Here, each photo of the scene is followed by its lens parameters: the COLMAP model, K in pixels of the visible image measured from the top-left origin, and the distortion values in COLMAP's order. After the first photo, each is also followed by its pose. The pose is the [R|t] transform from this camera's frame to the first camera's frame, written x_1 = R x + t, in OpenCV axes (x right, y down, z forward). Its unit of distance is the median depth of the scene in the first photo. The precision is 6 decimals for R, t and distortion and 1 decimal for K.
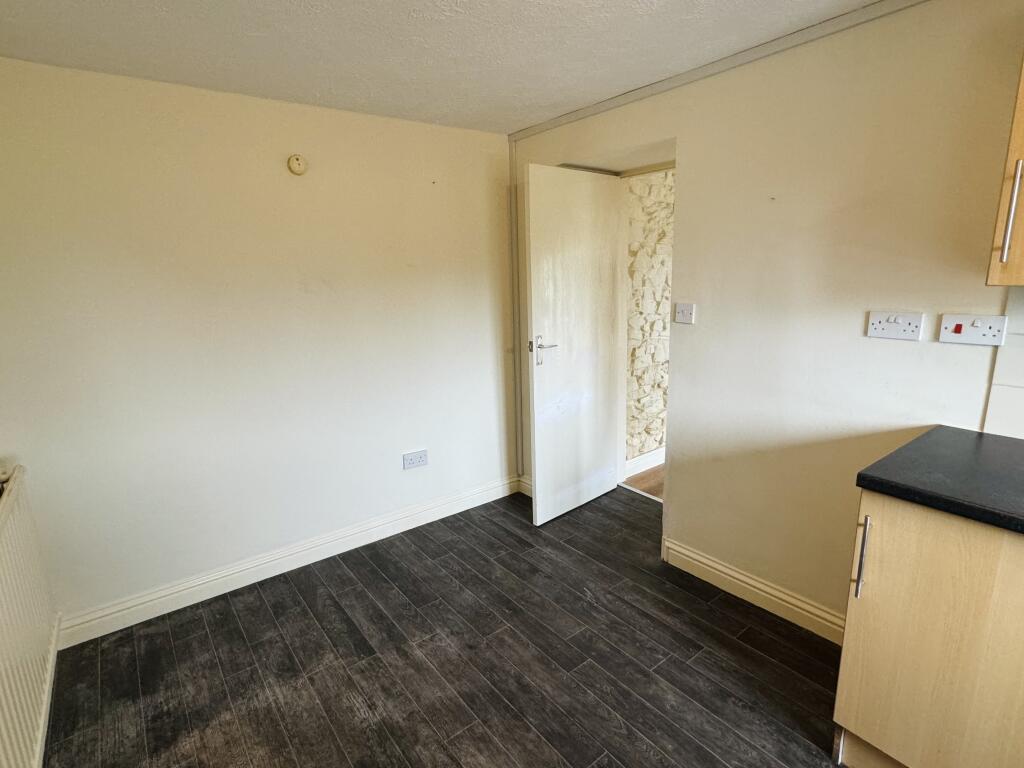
lens RADIAL K [[513.1, 0, 512.0], [0, 513.1, 382.6], [0, 0, 1]] dist [-0.003252, 0.002341]
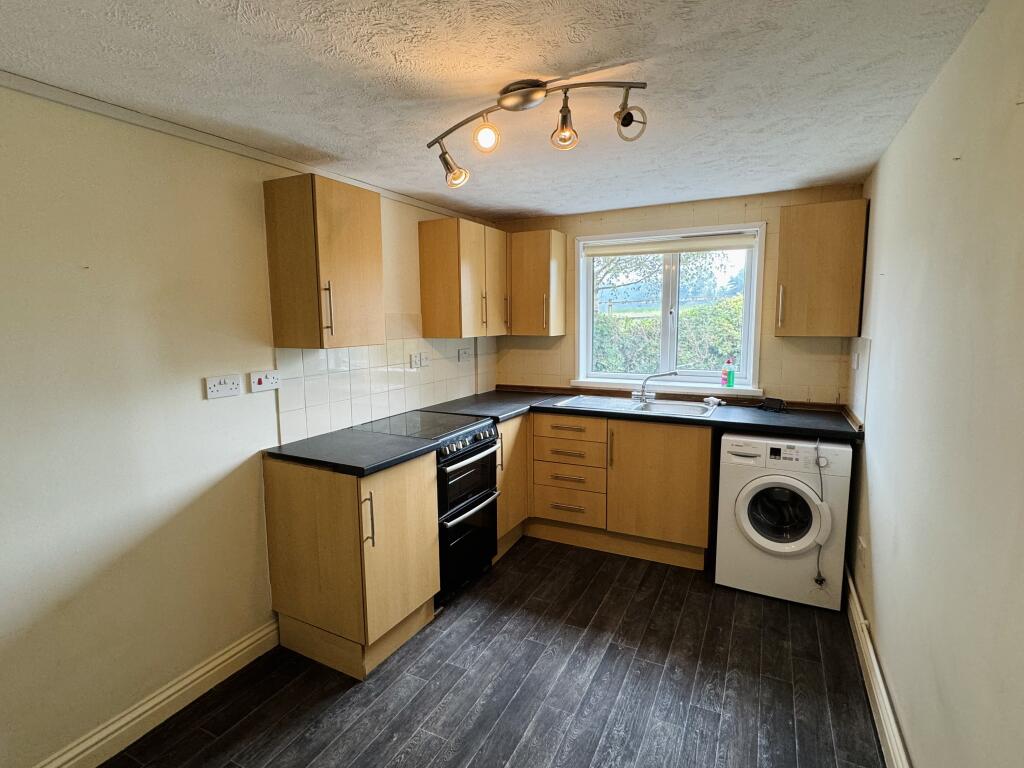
lens RADIAL K [[513.1, 0, 512.0], [0, 513.1, 382.6], [0, 0, 1]] dist [-0.003252, 0.002341]
pose [[-0.417257, -0.063161, 0.906591, -0.740466], [0.242278, 0.953747, 0.177955, -0.184627], [-0.875898, 0.293900, -0.382655, 0.913885]]
